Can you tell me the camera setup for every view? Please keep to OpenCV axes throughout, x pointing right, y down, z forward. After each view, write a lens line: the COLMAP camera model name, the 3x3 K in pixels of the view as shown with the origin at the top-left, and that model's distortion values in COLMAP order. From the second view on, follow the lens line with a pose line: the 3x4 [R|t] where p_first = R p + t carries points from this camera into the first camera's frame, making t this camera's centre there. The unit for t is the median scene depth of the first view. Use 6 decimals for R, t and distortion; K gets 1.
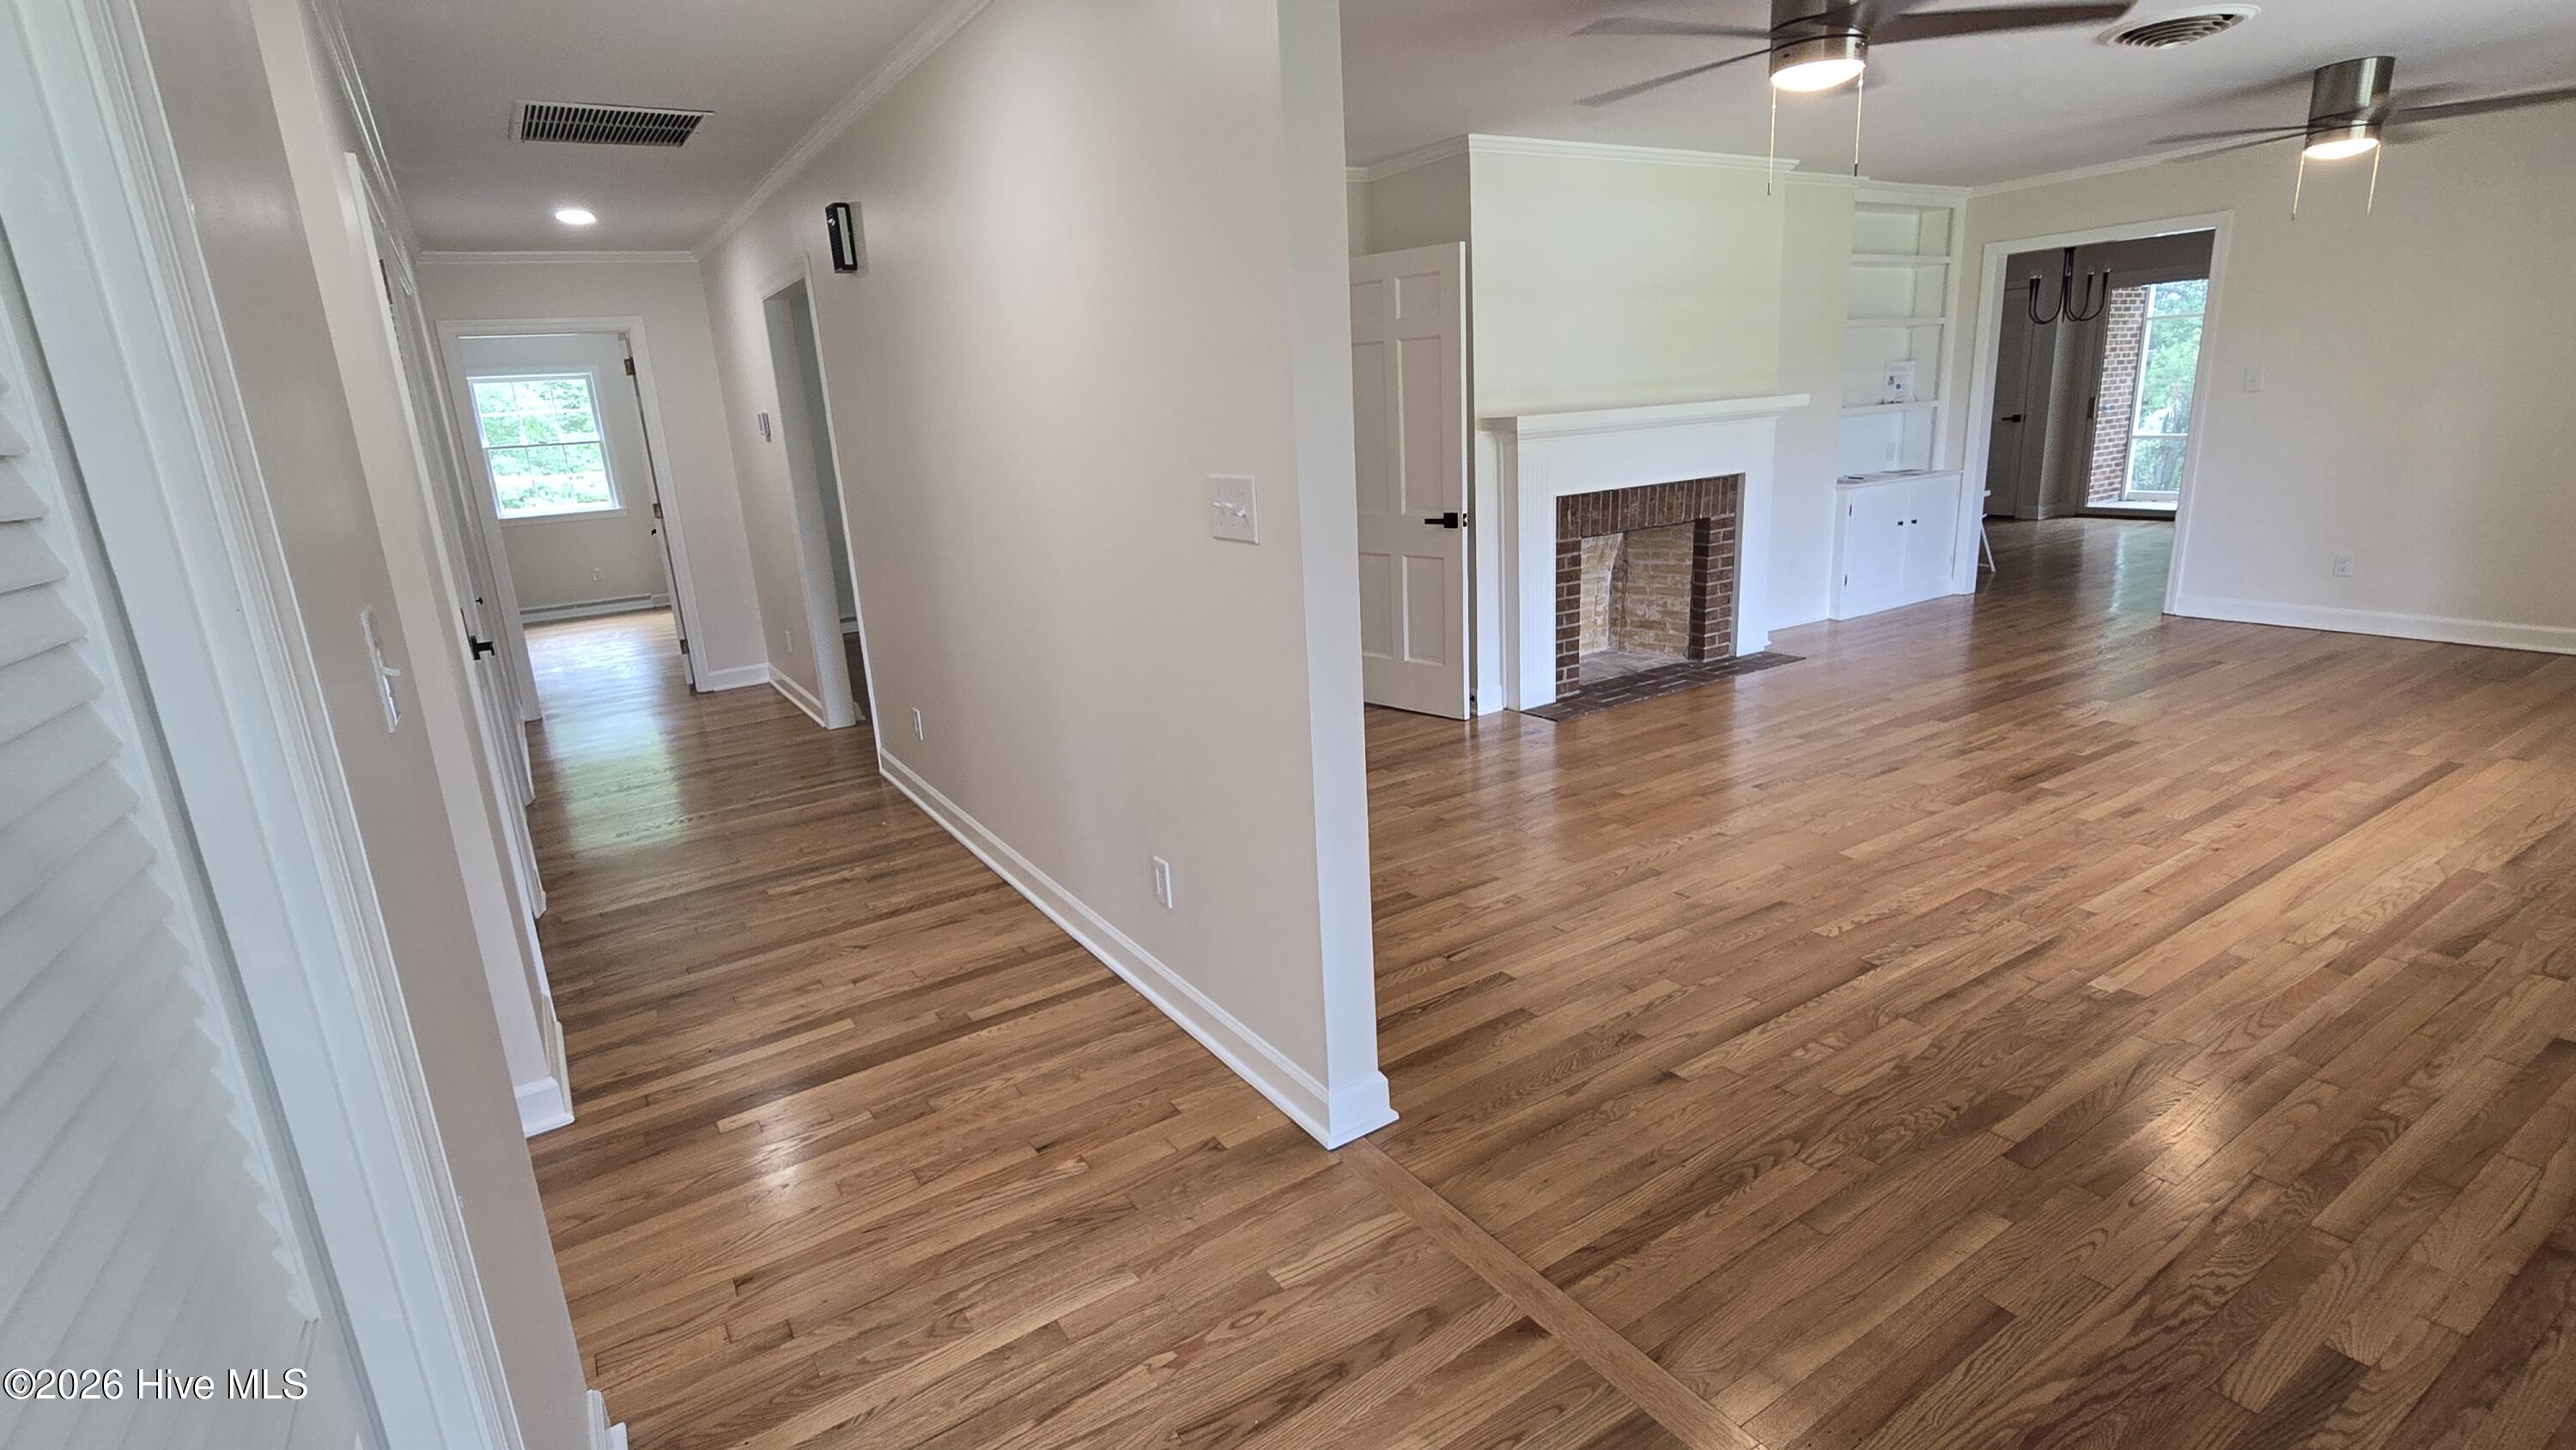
lens RADIAL K [[1122.3, 0, 1283.1], [0, 1122.3, 714.3], [0, 0, 1]] dist [-0.000969, -0.000210]
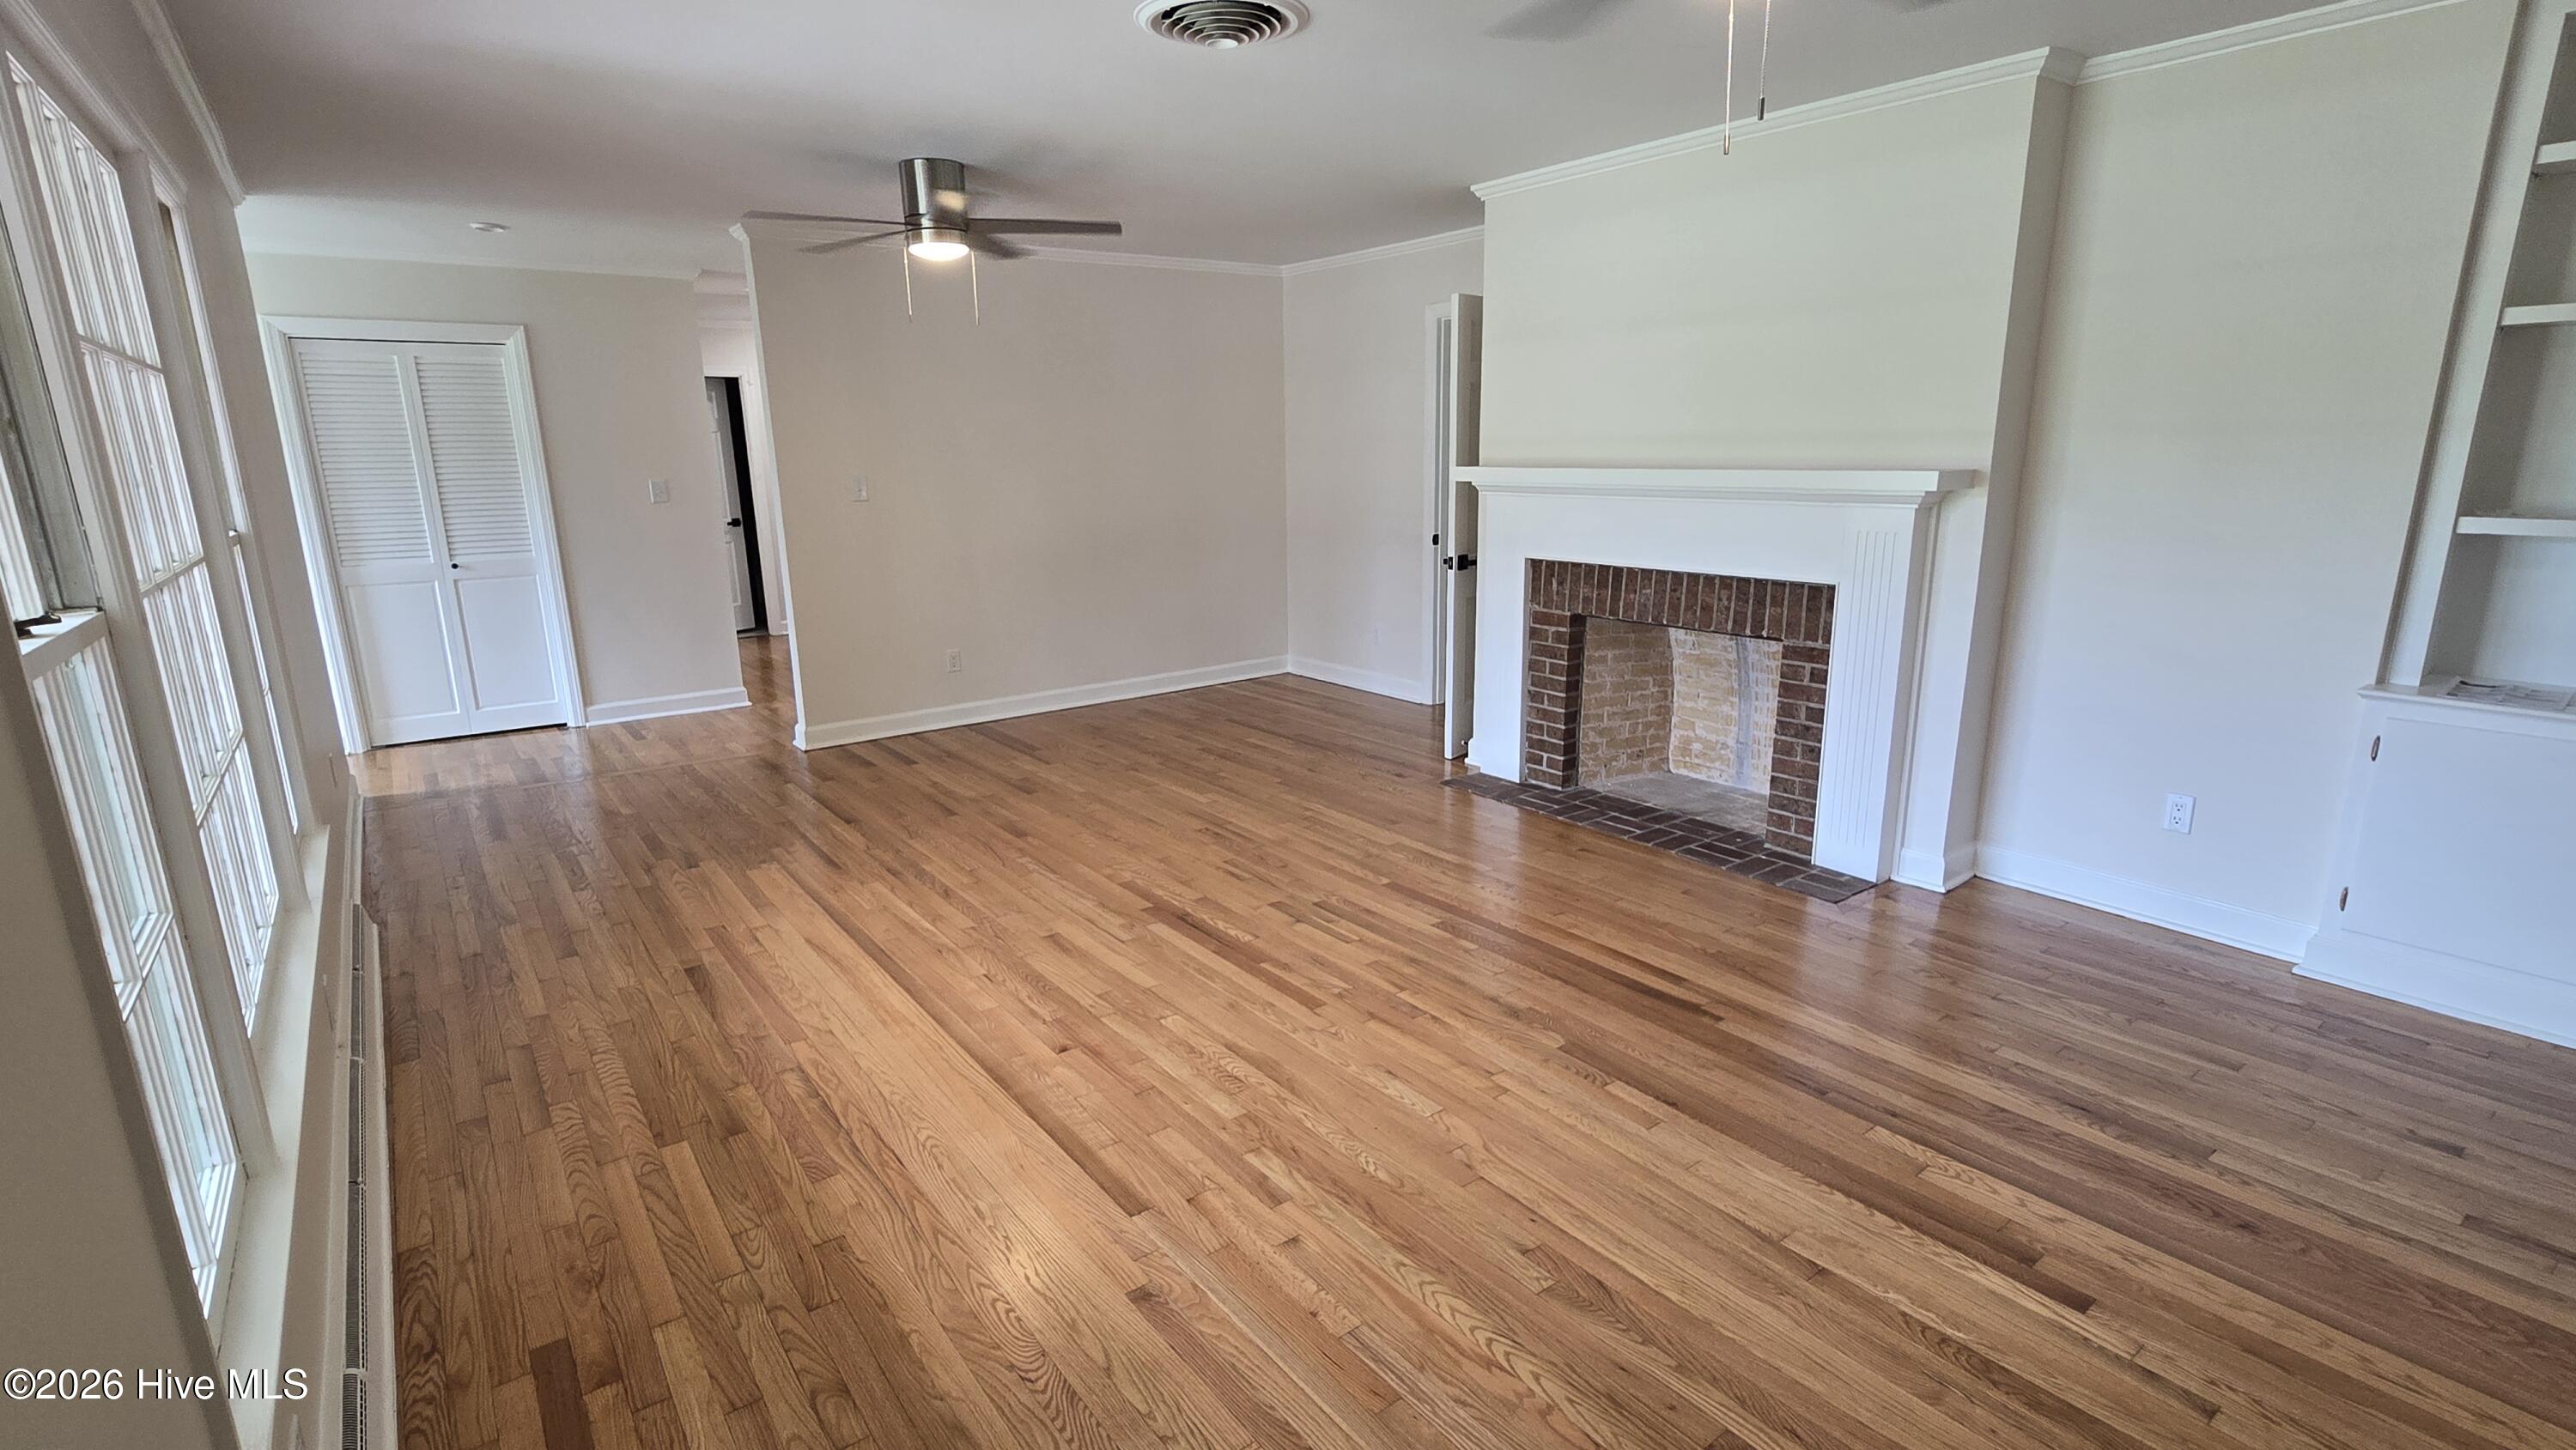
lens RADIAL K [[1055.2, 0, 1275.6], [0, 1055.2, 728.3], [0, 0, 1]] dist [-0.010255, -0.000232]
pose [[0.161663, 0.311513, -0.936389, 1.053973], [-0.258857, 0.929031, 0.264375, -0.240258], [0.952291, 0.199651, 0.230827, 0.640571]]
